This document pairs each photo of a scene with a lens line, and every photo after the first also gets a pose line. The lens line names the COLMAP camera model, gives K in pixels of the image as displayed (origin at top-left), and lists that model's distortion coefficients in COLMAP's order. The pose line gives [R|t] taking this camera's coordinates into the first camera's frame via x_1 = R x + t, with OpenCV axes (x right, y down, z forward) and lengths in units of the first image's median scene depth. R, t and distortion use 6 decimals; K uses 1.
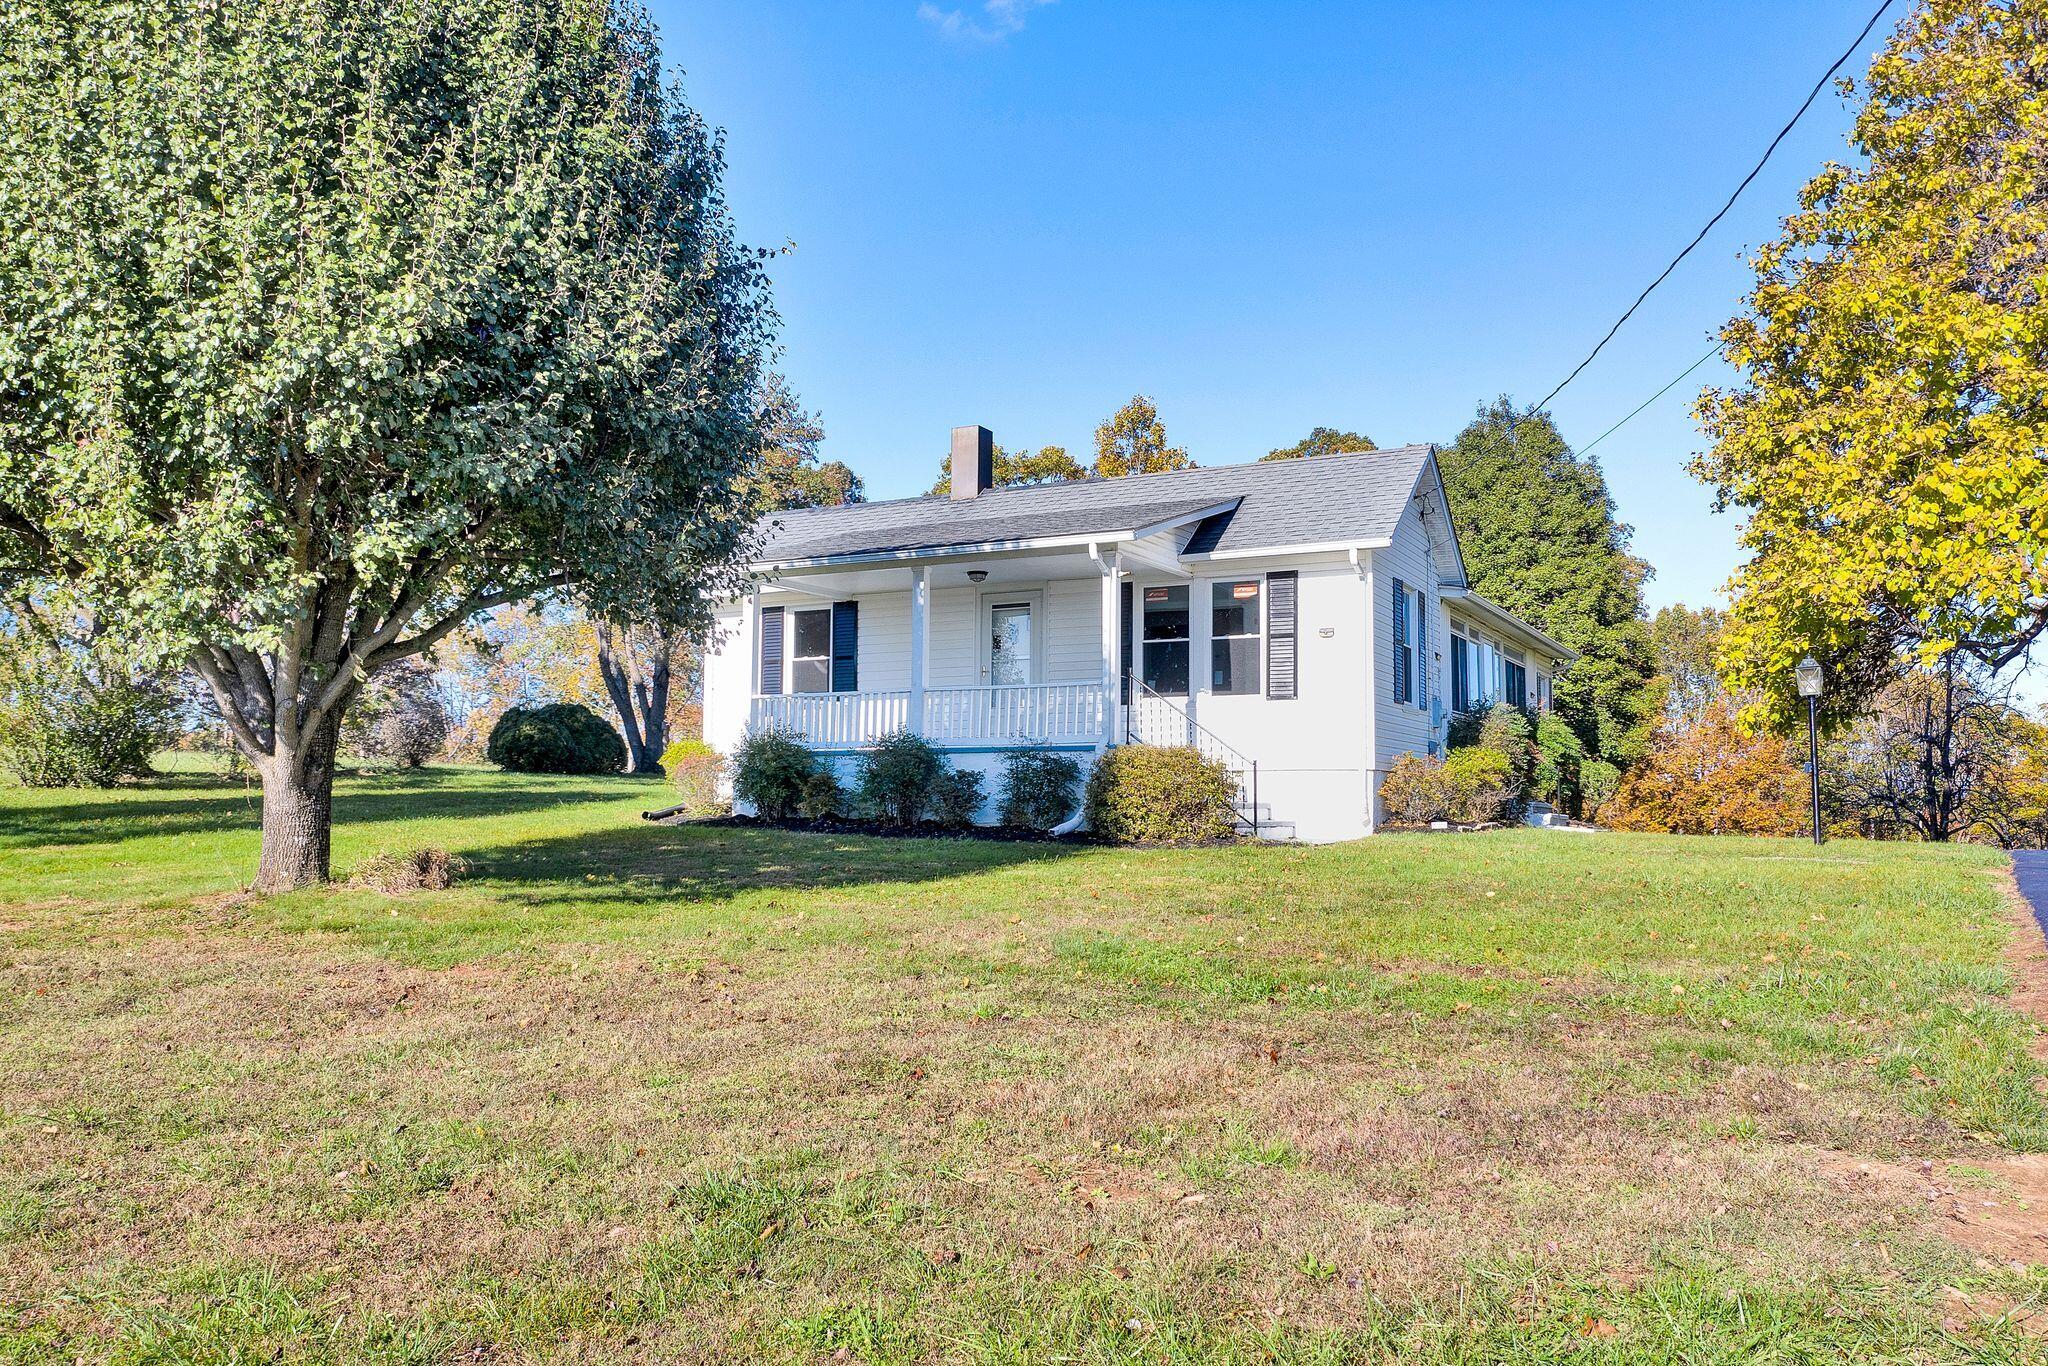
lens RADIAL K [[1559.0, 0, 1043.6], [0, 1559.0, 713.9], [0, 0, 1]] dist [-0.003852, -0.001865]
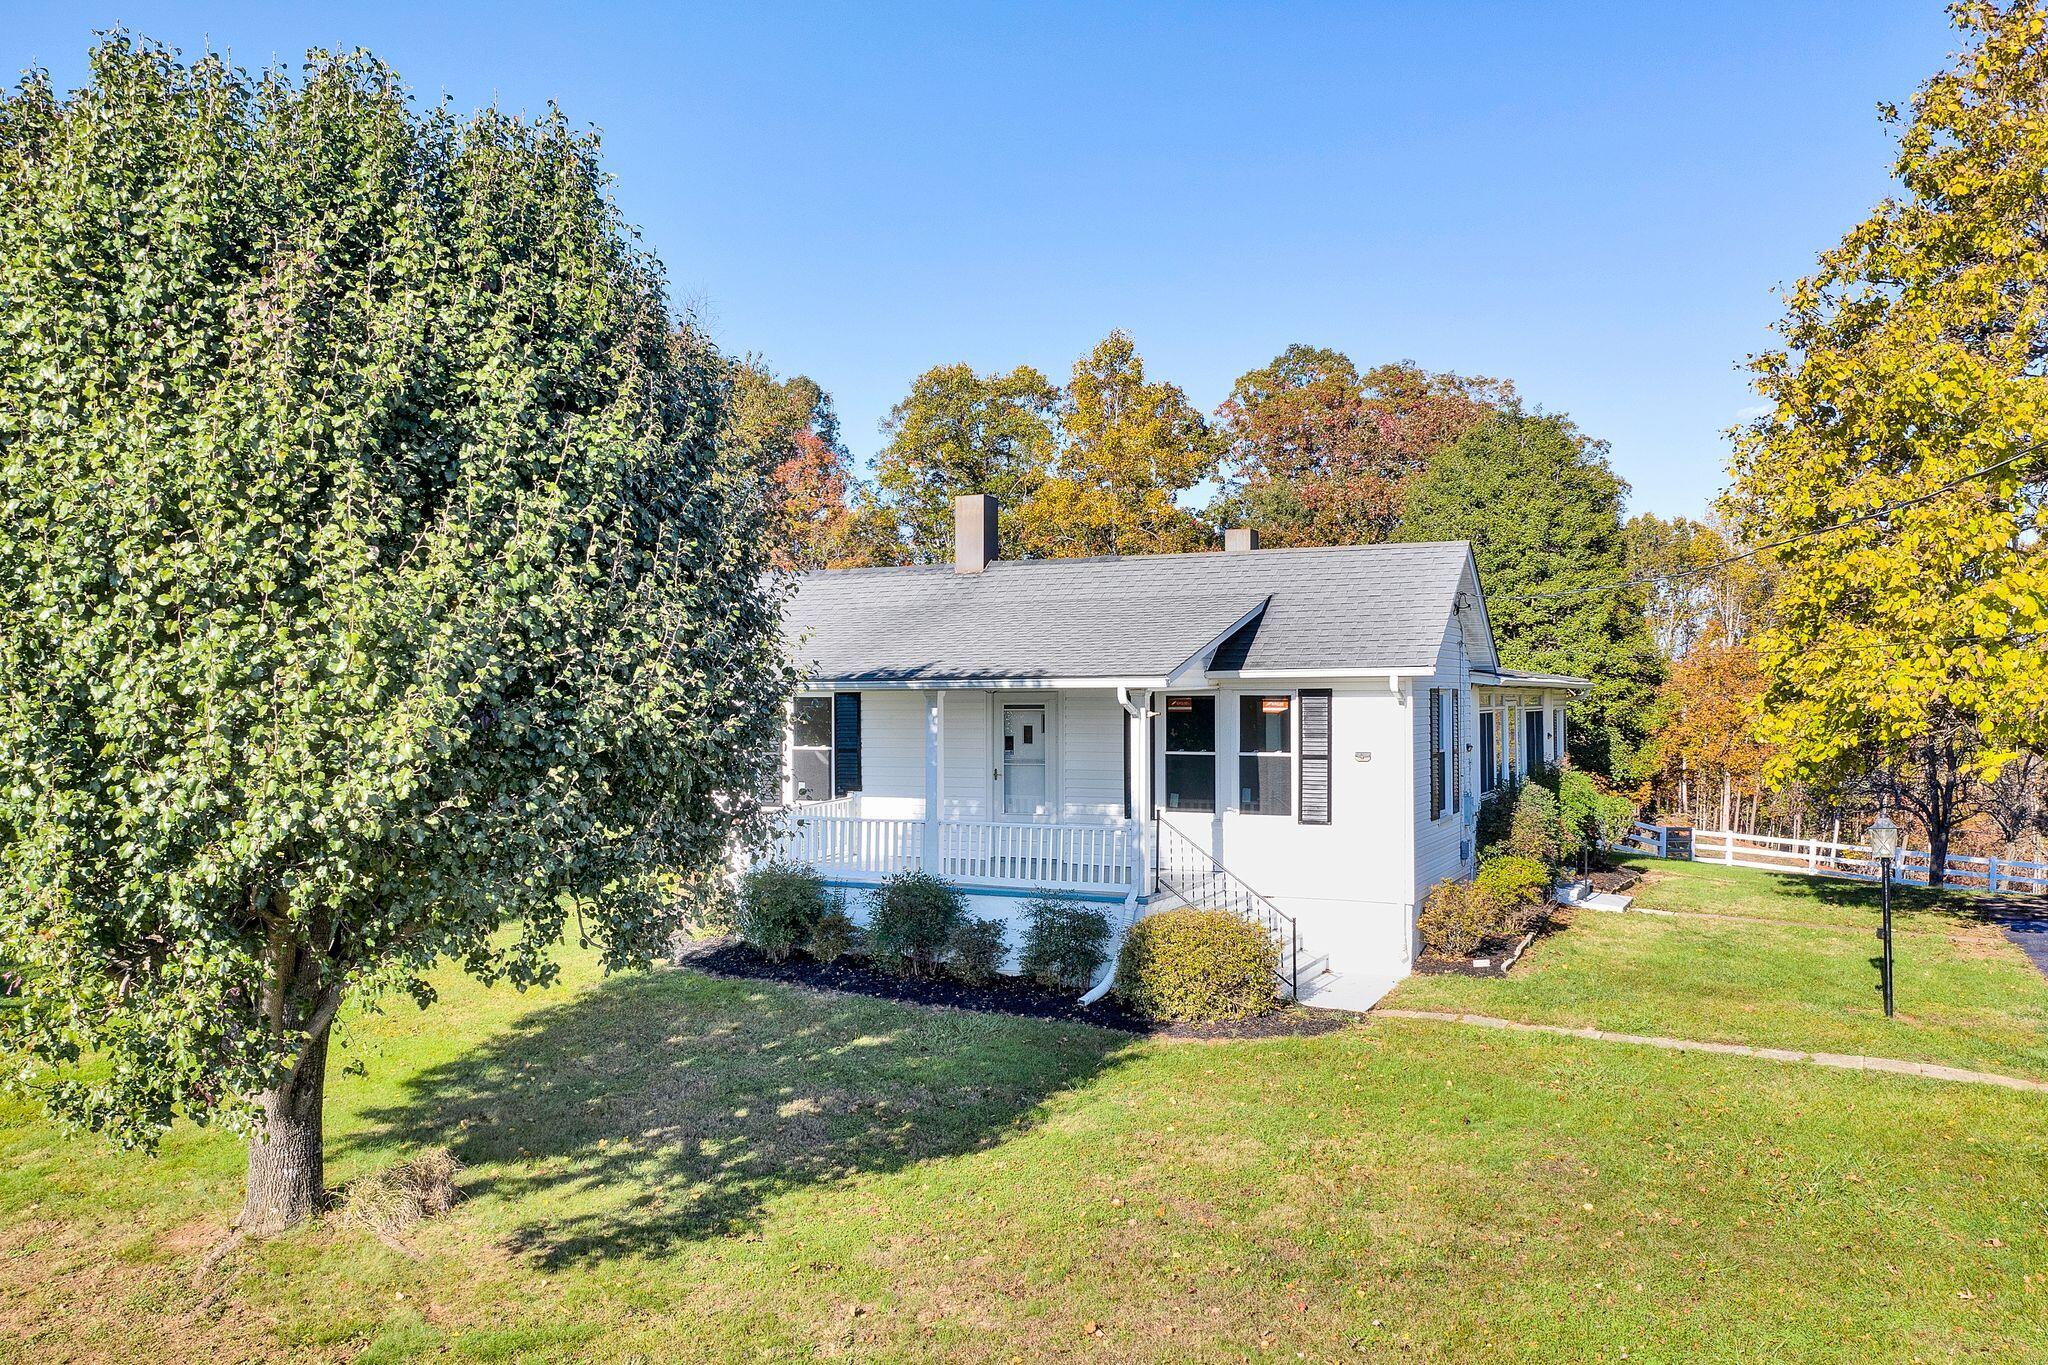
lens RADIAL K [[1548.1, 0, 1024.0], [0, 1548.1, 682.5], [0, 0, 1]] dist [-0.009544, 0.000905]
pose [[0.999940, -0.008407, 0.007054, -0.030131], [0.008057, 0.998800, 0.048315, -0.141716], [-0.007451, -0.048255, 0.998807, 0.063086]]
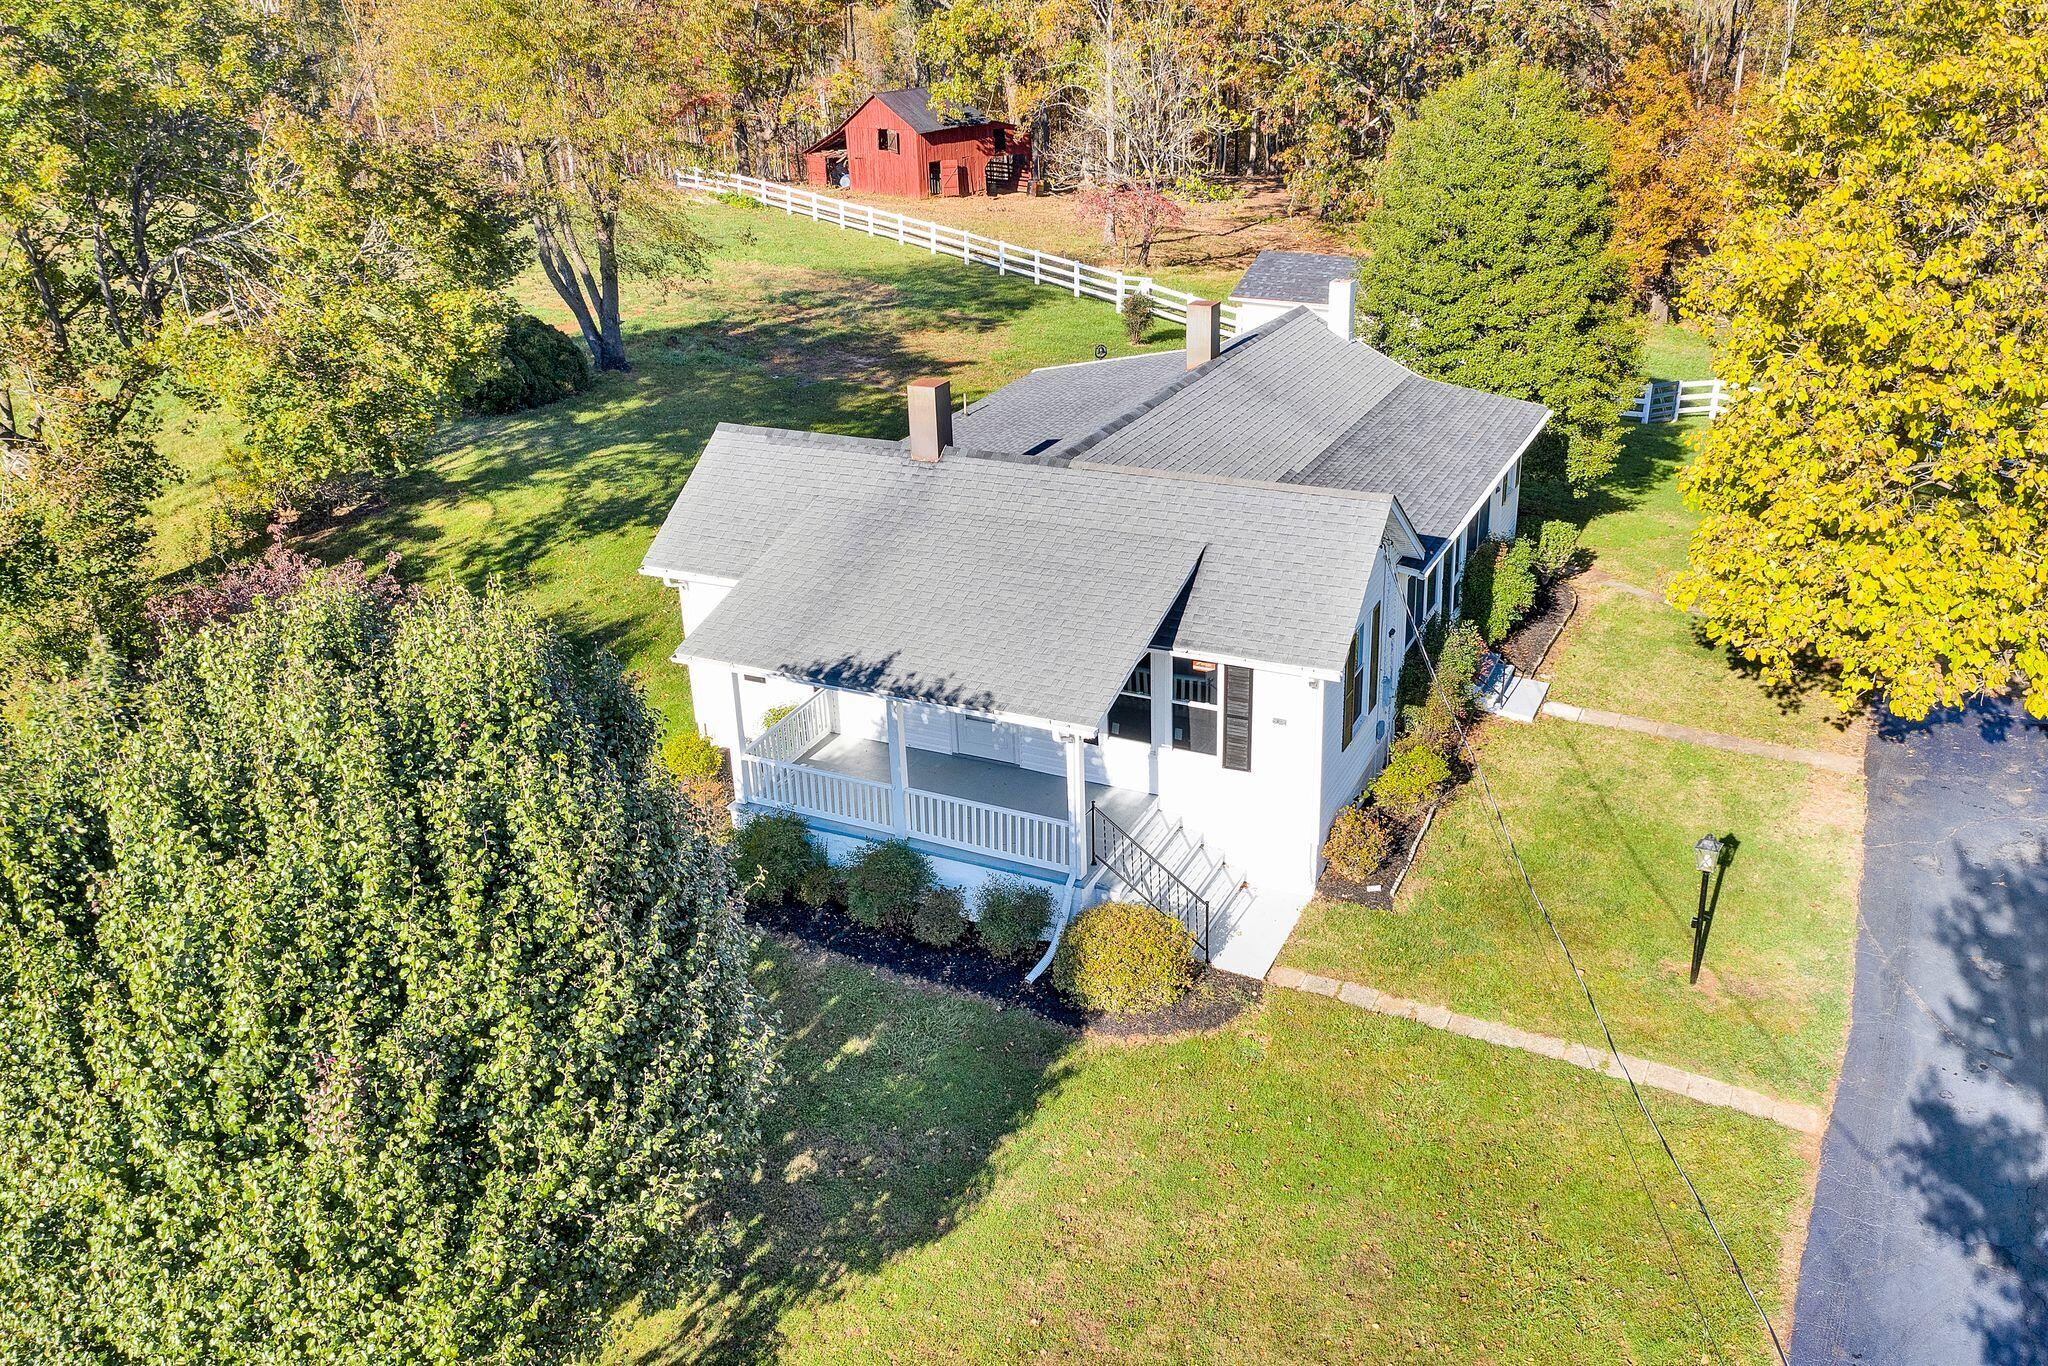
lens RADIAL K [[1559.0, 0, 1043.6], [0, 1559.0, 713.9], [0, 0, 1]] dist [-0.003852, -0.001865]
pose [[0.999041, -0.043787, 0.000368, 0.020695], [0.038830, 0.889774, 0.454746, -0.533818], [-0.020239, -0.454295, 0.890621, 0.063045]]
